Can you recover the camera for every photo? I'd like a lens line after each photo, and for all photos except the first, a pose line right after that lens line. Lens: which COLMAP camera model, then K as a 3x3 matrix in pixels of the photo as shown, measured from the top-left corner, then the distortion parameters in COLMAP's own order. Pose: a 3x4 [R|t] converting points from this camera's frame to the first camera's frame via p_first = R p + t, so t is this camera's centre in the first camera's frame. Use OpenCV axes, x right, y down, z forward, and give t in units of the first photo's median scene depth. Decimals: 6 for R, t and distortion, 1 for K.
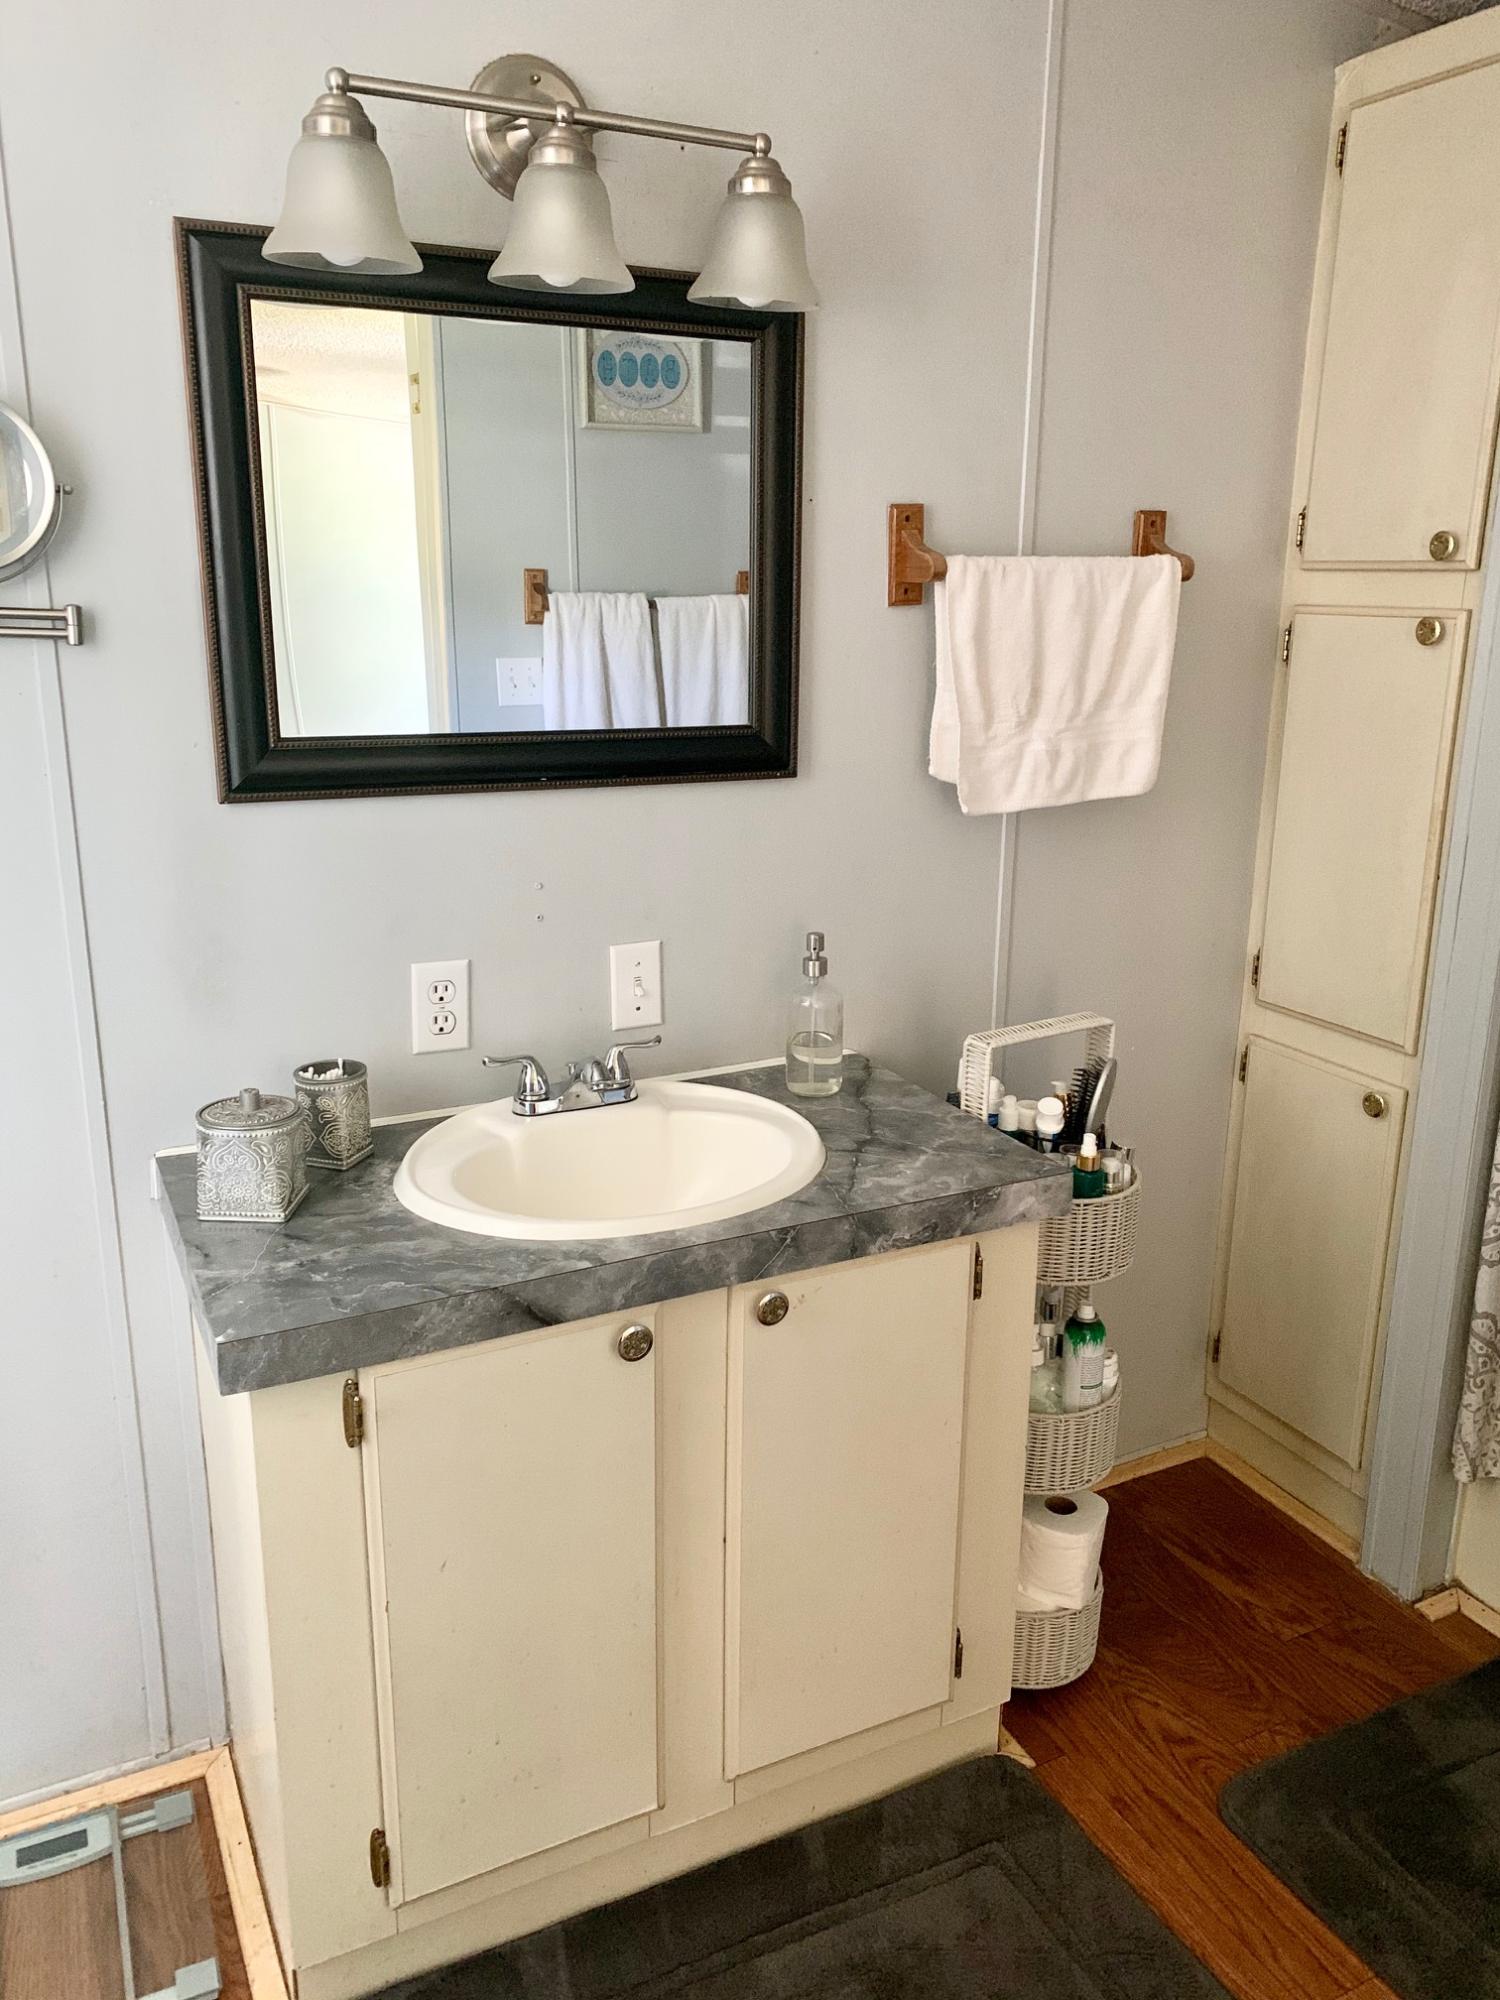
lens RADIAL K [[1546.5, 0, 760.9], [0, 1546.5, 999.1], [0, 0, 1]] dist [0.030633, -0.013652]
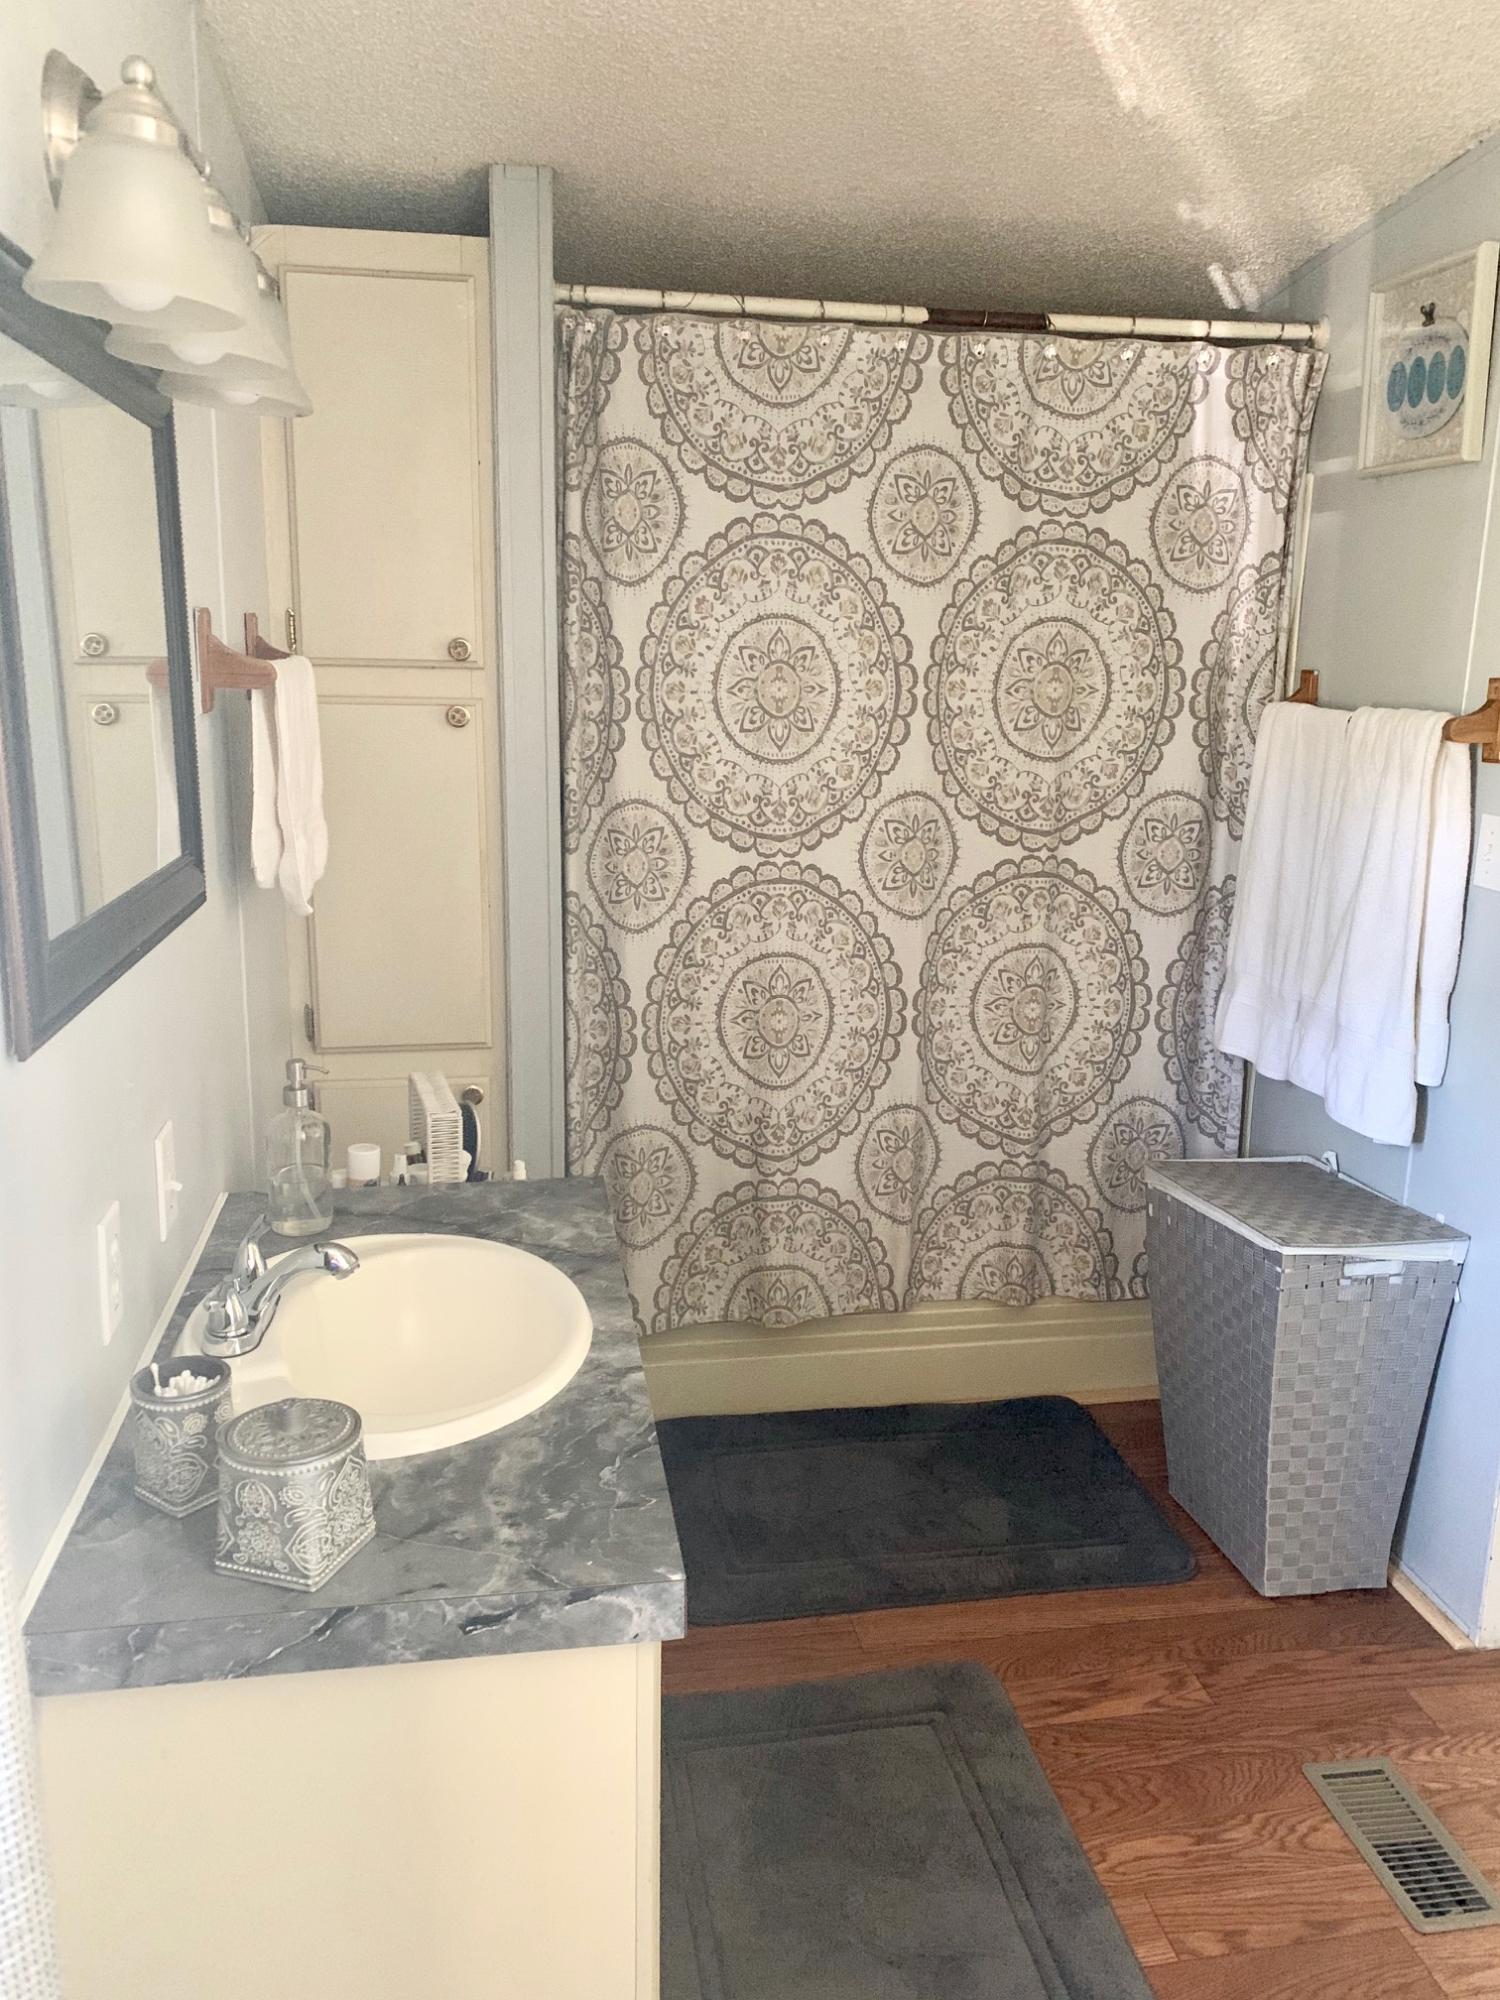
lens RADIAL K [[1546.5, 0, 749.0], [0, 1546.5, 1001.5], [0, 0, 1]] dist [0.030633, -0.013652]
pose [[0.292481, -0.215038, 0.931780, -0.768866], [0.240446, 0.959621, 0.145988, -0.150728], [-0.925549, 0.181344, 0.332376, 0.432125]]
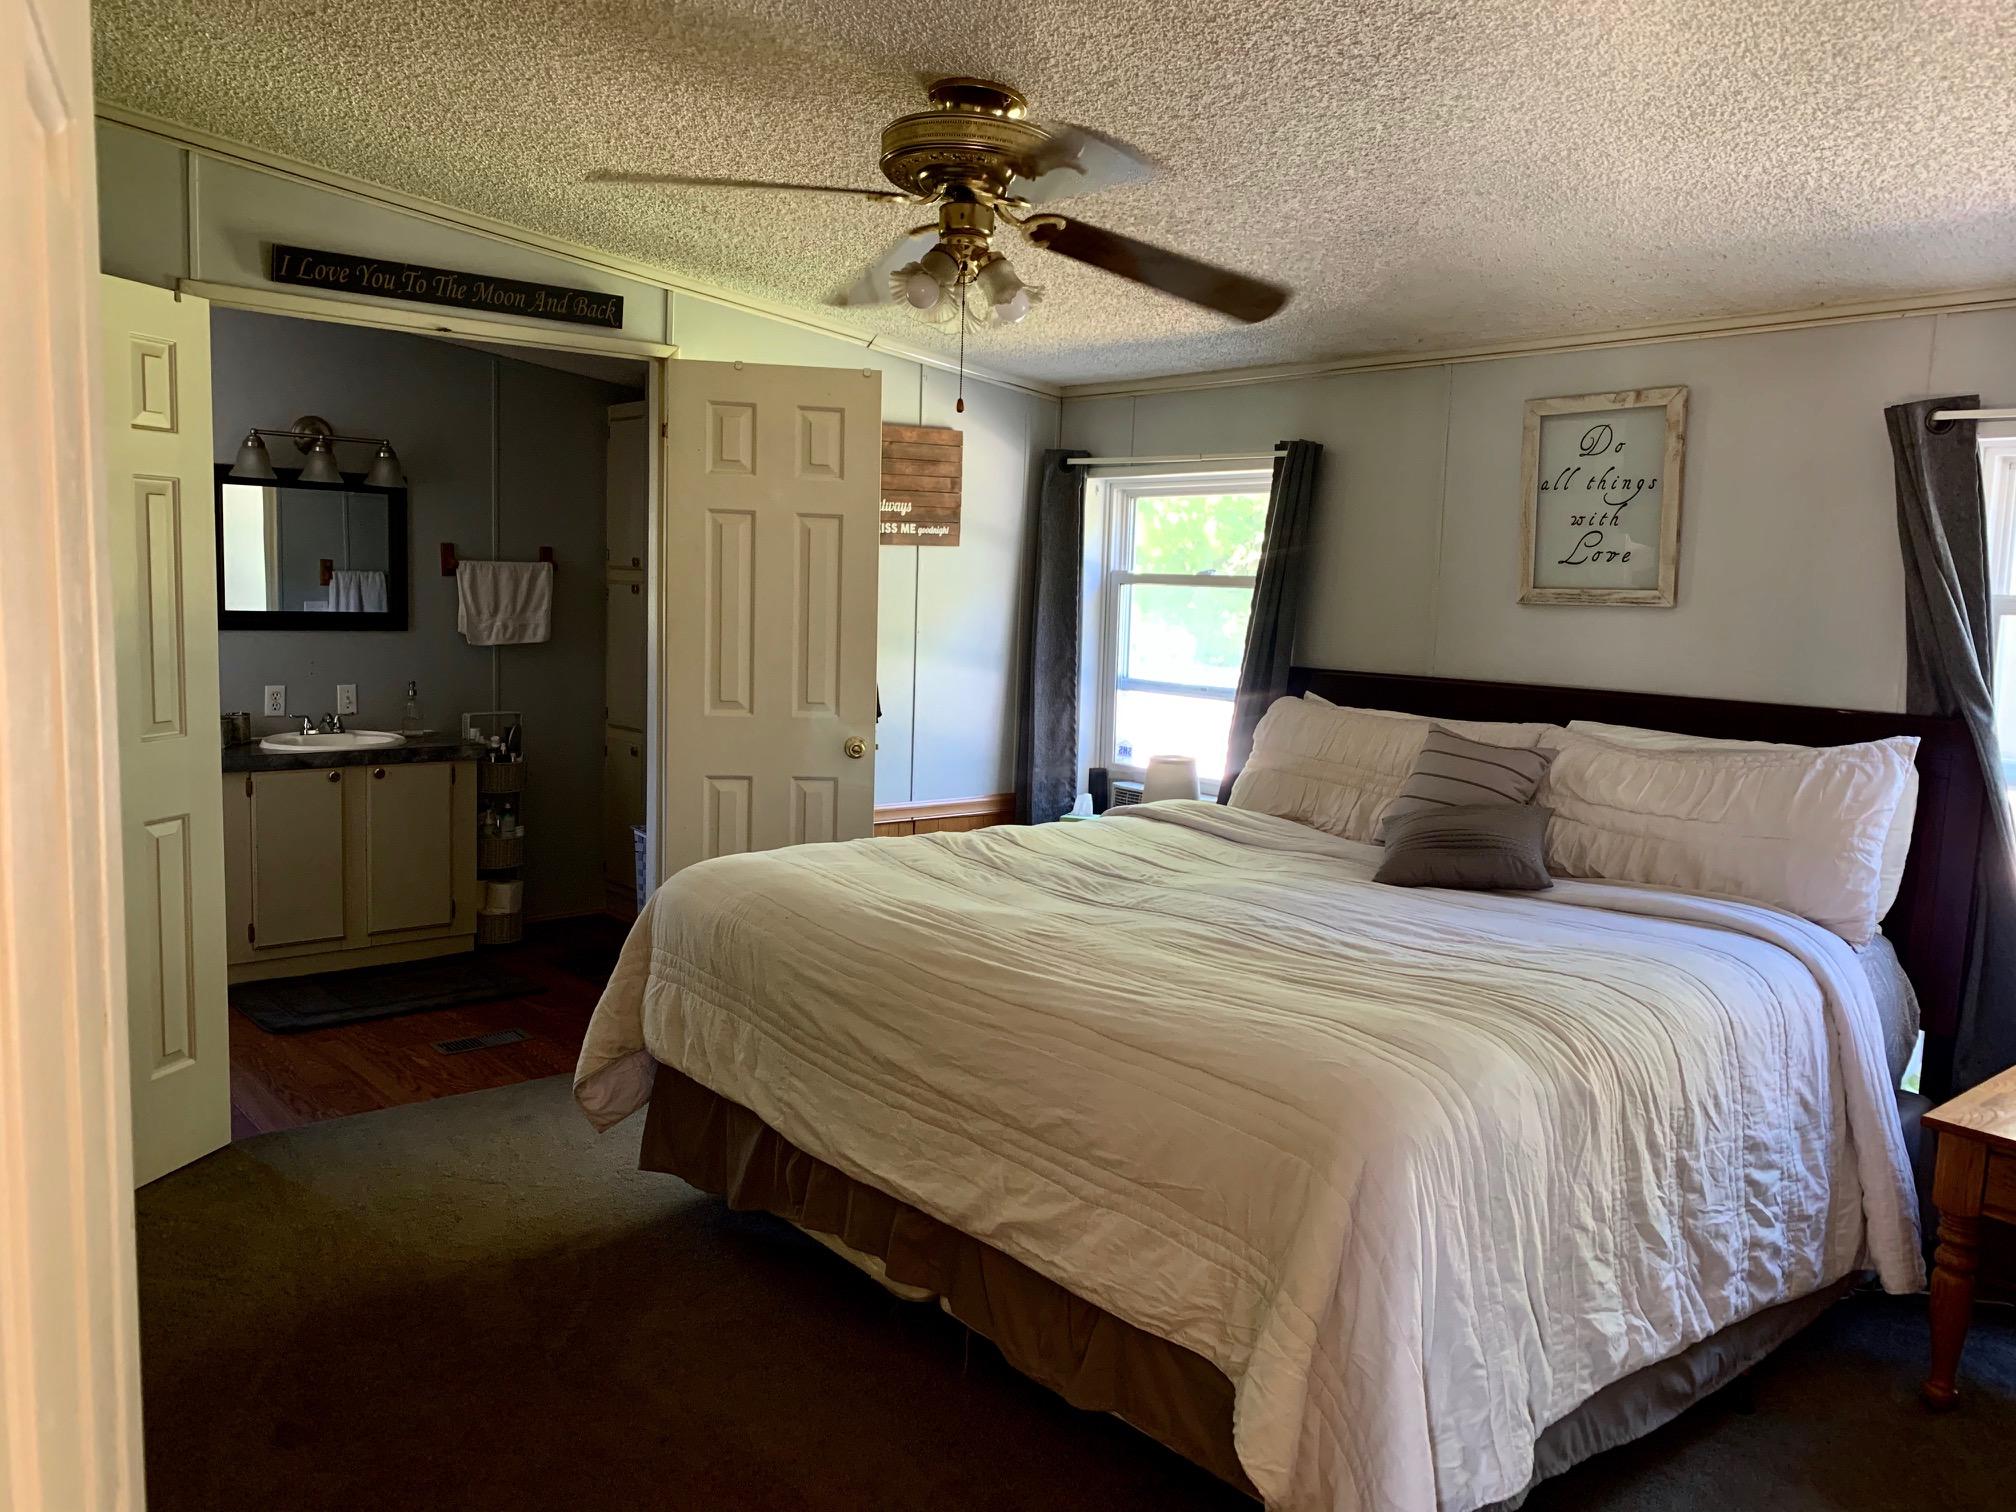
lens RADIAL K [[1558.9, 0, 1001.8], [0, 1558.9, 742.1], [0, 0, 1]] dist [0.030633, -0.013652]
pose [[0.970214, -0.005746, 0.242183, 0.404007], [0.042942, 0.987966, -0.148590, 0.567211], [-0.238415, 0.154563, 0.958785, -2.137556]]
